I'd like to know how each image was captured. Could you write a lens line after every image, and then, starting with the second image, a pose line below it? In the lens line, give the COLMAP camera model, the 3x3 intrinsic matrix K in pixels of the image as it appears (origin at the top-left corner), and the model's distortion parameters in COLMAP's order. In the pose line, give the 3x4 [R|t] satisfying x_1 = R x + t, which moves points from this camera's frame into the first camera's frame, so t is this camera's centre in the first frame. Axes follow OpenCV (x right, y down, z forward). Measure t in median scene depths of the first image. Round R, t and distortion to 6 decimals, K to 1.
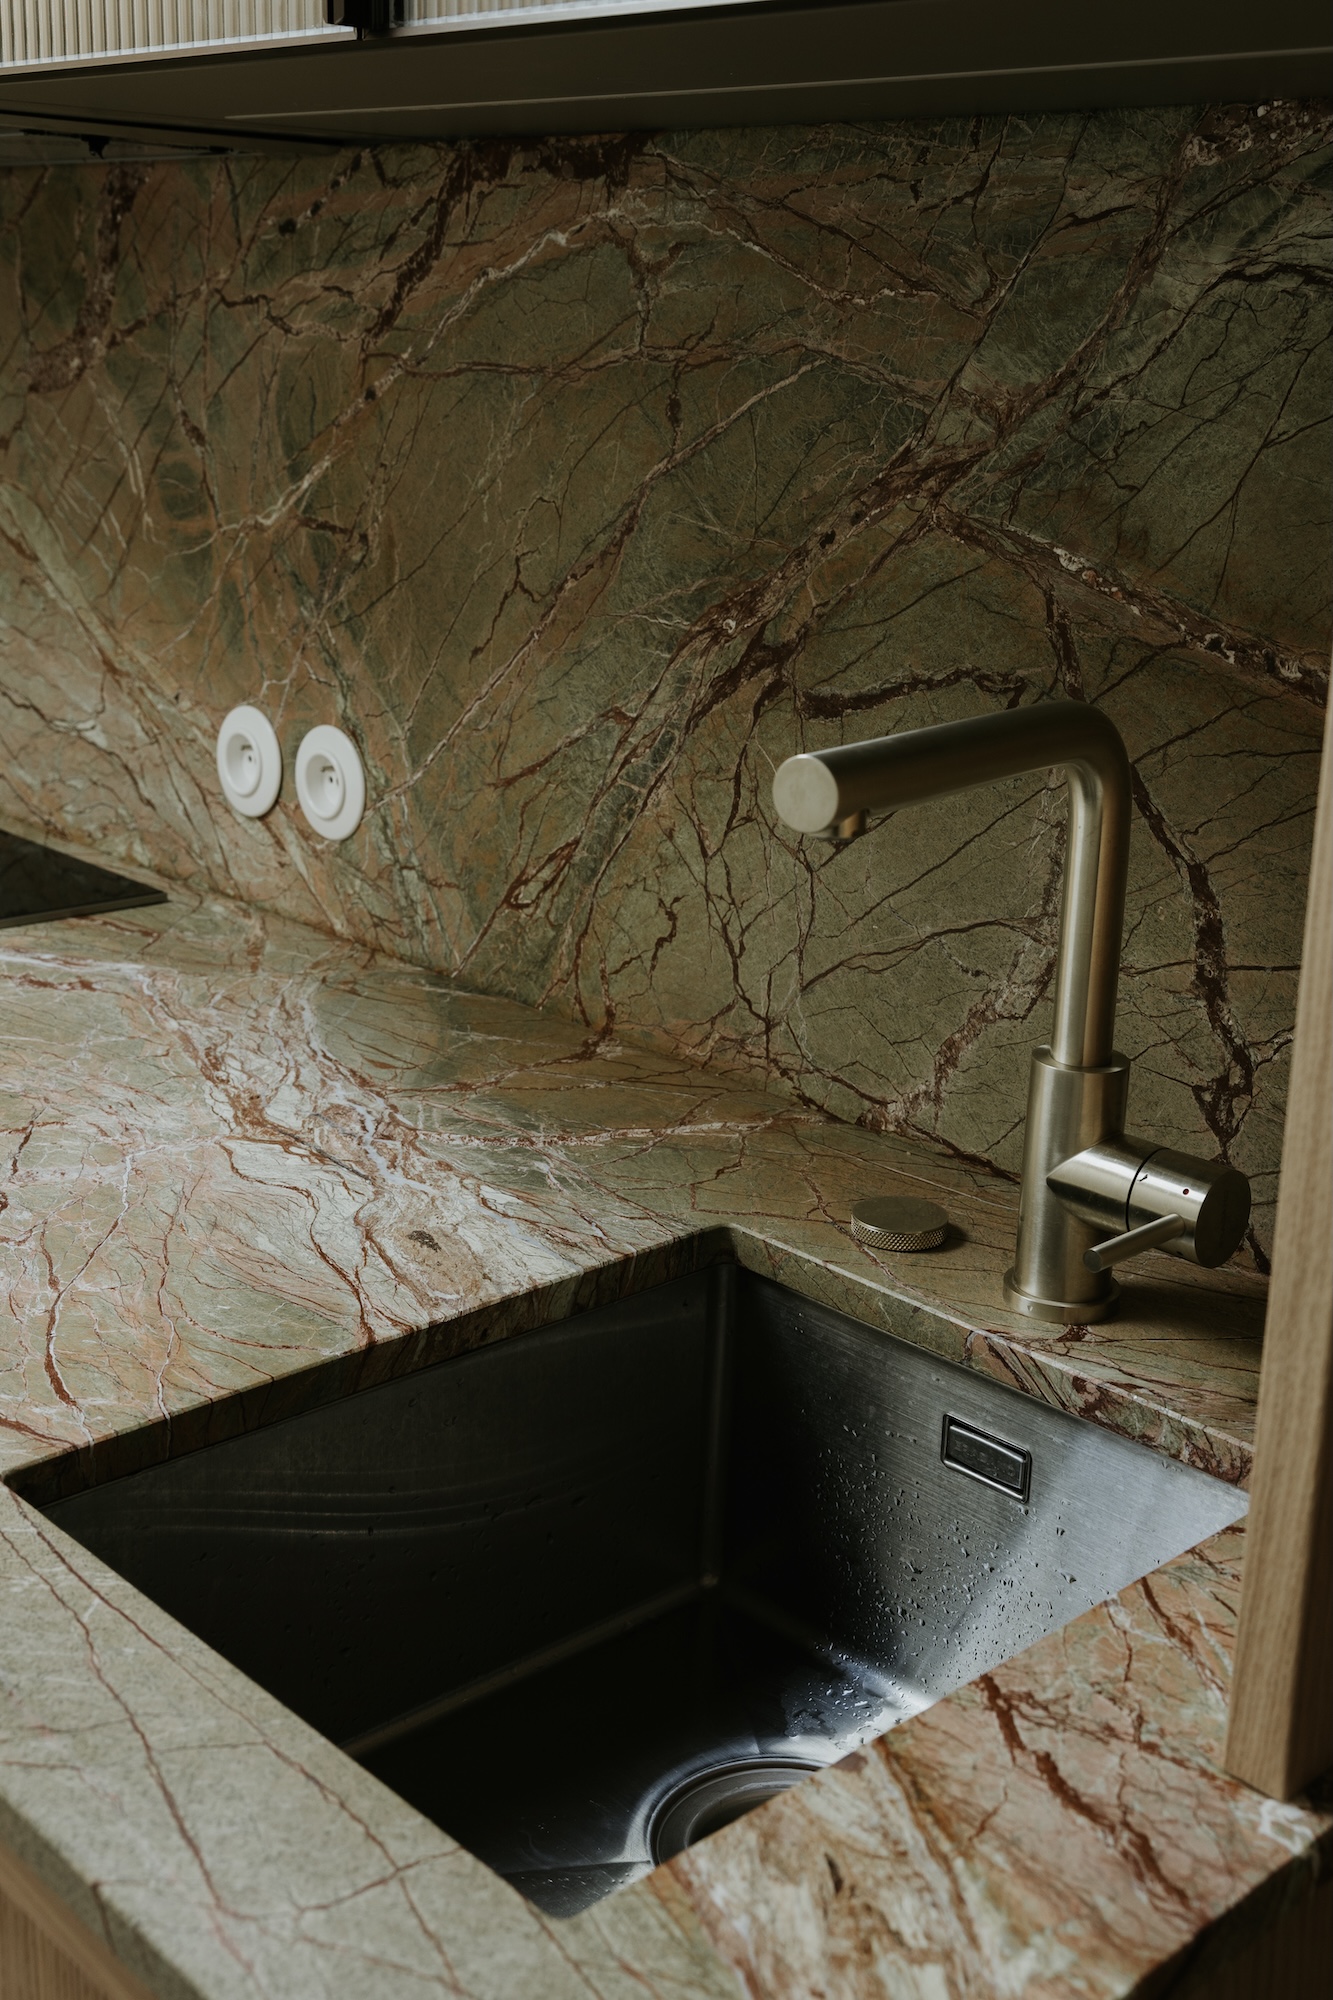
lens RADIAL K [[2222.9, 0, 675.7], [0, 2222.9, 982.2], [0, 0, 1]] dist [-0.009730, 0.000000]
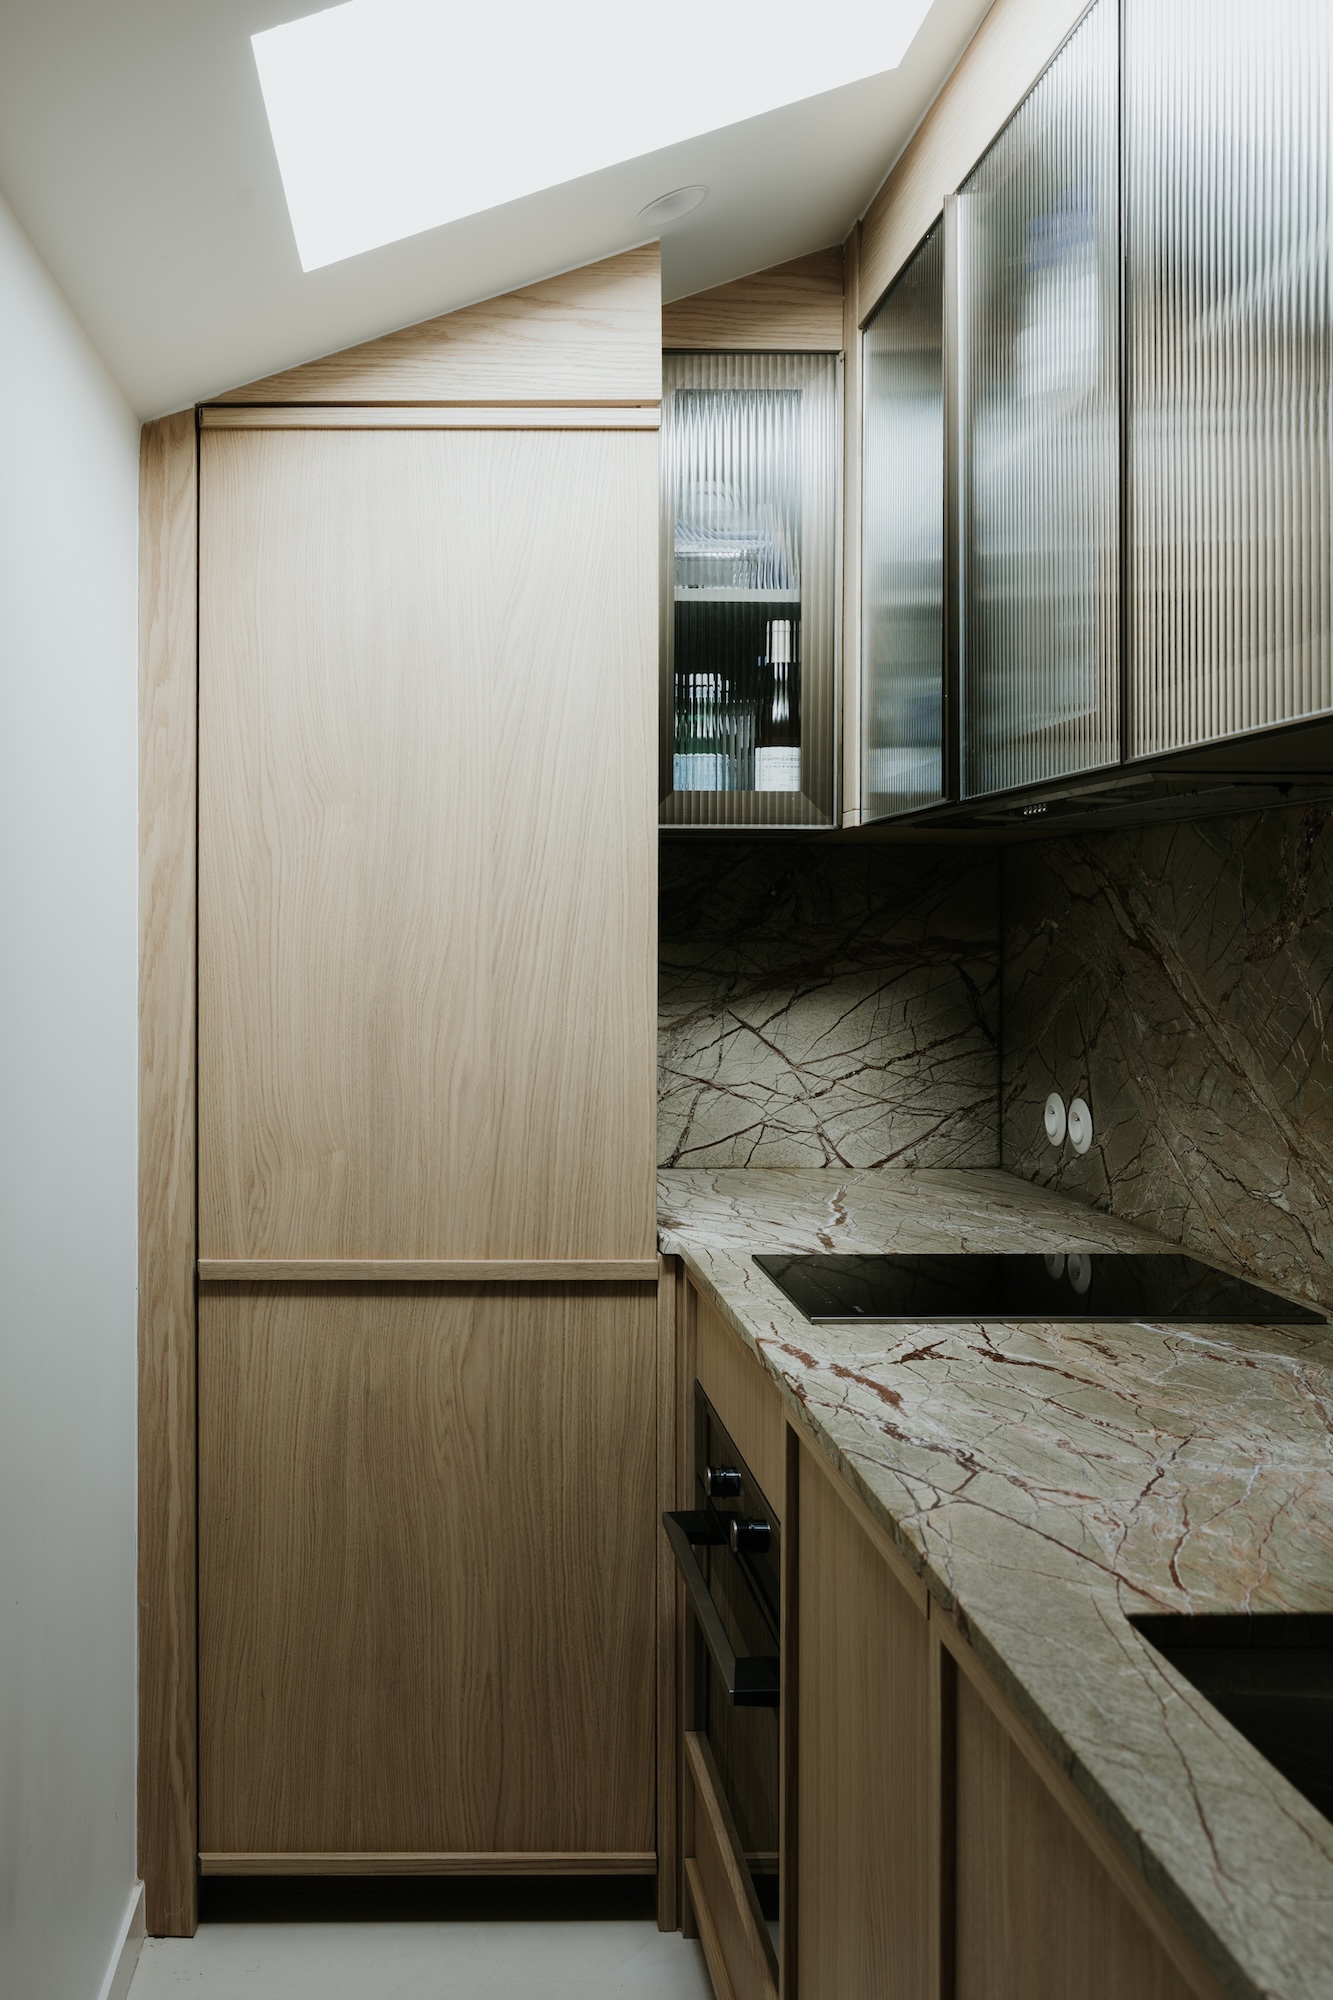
lens RADIAL K [[1681.1, 0, 670.3], [0, 1681.1, 1004.0], [0, 0, 1]] dist [-0.013549, -0.004033]
pose [[0.811042, -0.022936, -0.584538, 0.079640], [-0.123180, 0.970132, -0.208977, 0.064739], [0.571872, 0.241492, 0.783993, -0.110997]]
